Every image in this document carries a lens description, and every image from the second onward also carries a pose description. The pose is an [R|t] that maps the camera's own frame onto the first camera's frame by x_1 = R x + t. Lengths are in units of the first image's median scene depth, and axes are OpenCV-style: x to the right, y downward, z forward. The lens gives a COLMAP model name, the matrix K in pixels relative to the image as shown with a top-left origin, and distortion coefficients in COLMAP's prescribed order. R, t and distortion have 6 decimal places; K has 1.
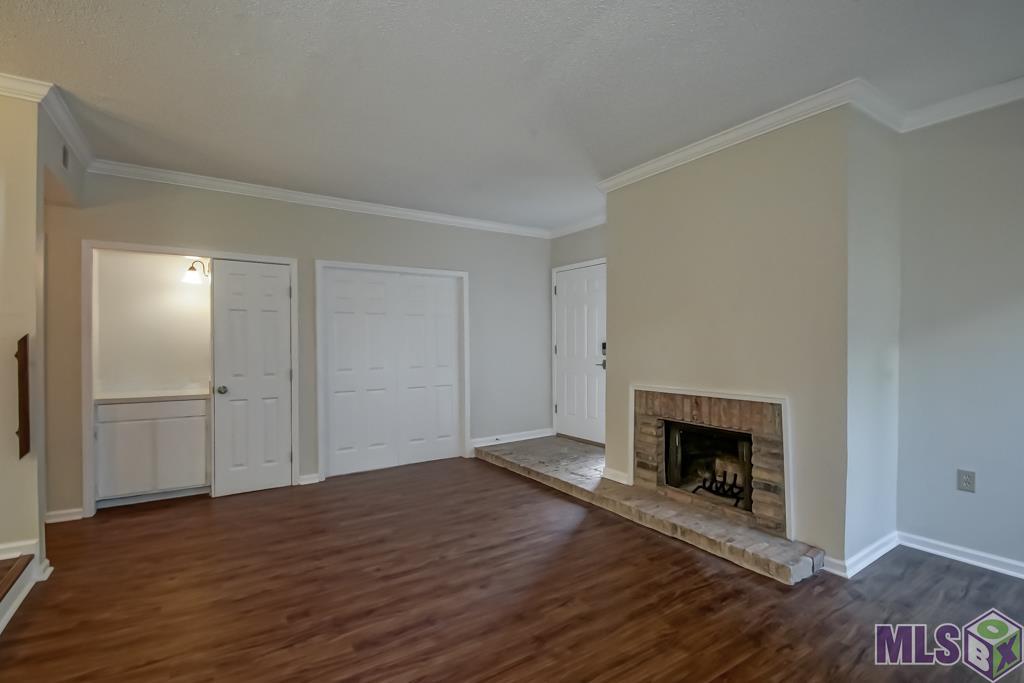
lens RADIAL K [[469.2, 0, 515.6], [0, 469.2, 340.0], [0, 0, 1]] dist [0.002299, -0.000361]
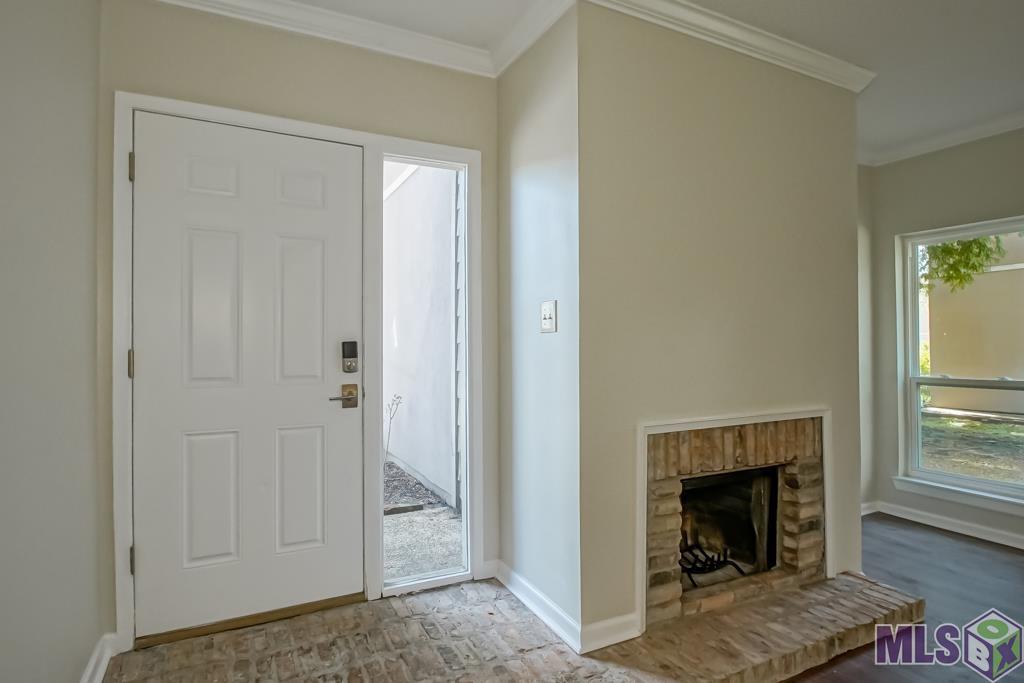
lens RADIAL K [[554.7, 0, 486.1], [0, 554.7, 347.0], [0, 0, 1]] dist [-0.007242, -0.000738]
pose [[0.142937, 0.007280, 0.989705, -0.389035], [-0.000971, 0.999973, -0.007215, 0.019899], [-0.989731, 0.000071, 0.142941, 1.205998]]
